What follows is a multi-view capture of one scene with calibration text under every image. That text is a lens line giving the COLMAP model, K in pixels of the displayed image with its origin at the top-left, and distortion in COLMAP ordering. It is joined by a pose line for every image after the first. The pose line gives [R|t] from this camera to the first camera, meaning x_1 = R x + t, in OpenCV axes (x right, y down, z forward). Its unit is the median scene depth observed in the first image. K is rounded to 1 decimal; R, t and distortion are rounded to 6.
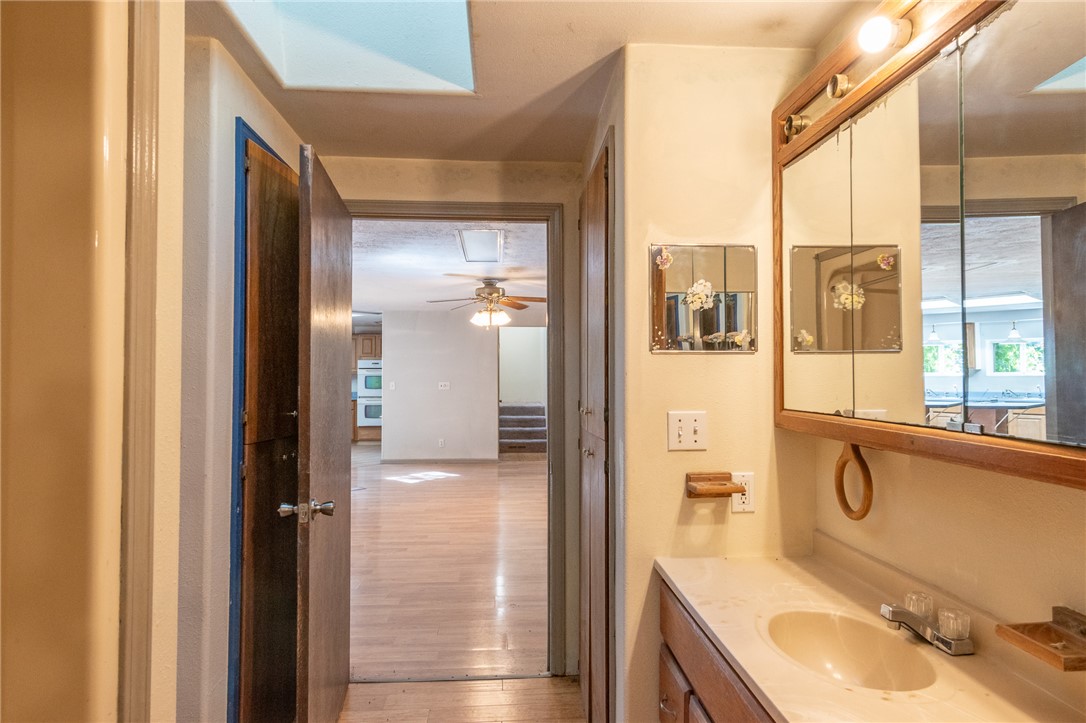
lens RADIAL K [[662.8, 0, 523.7], [0, 662.8, 356.1], [0, 0, 1]] dist [0.001142, 0.000459]
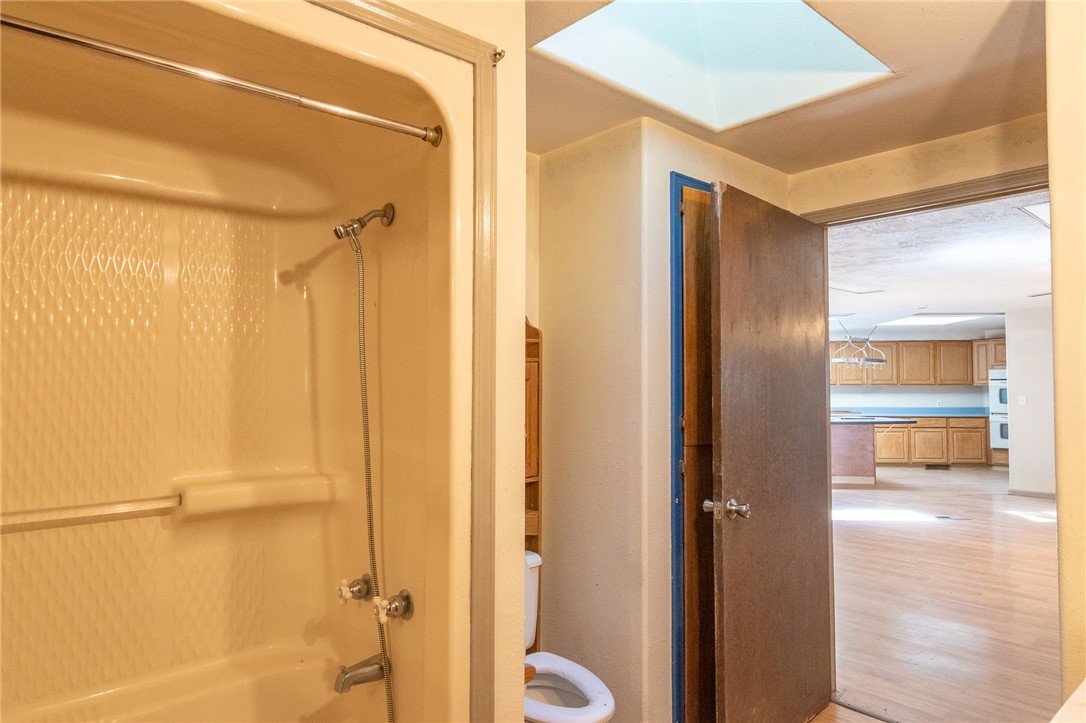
lens RADIAL K [[662.8, 0, 523.7], [0, 662.8, 356.1], [0, 0, 1]] dist [0.001142, 0.000459]
pose [[0.606535, -0.037509, -0.794171, 0.277871], [0.022742, 0.999296, -0.029829, 0.002025], [0.794731, 0.000031, 0.606961, 0.048158]]
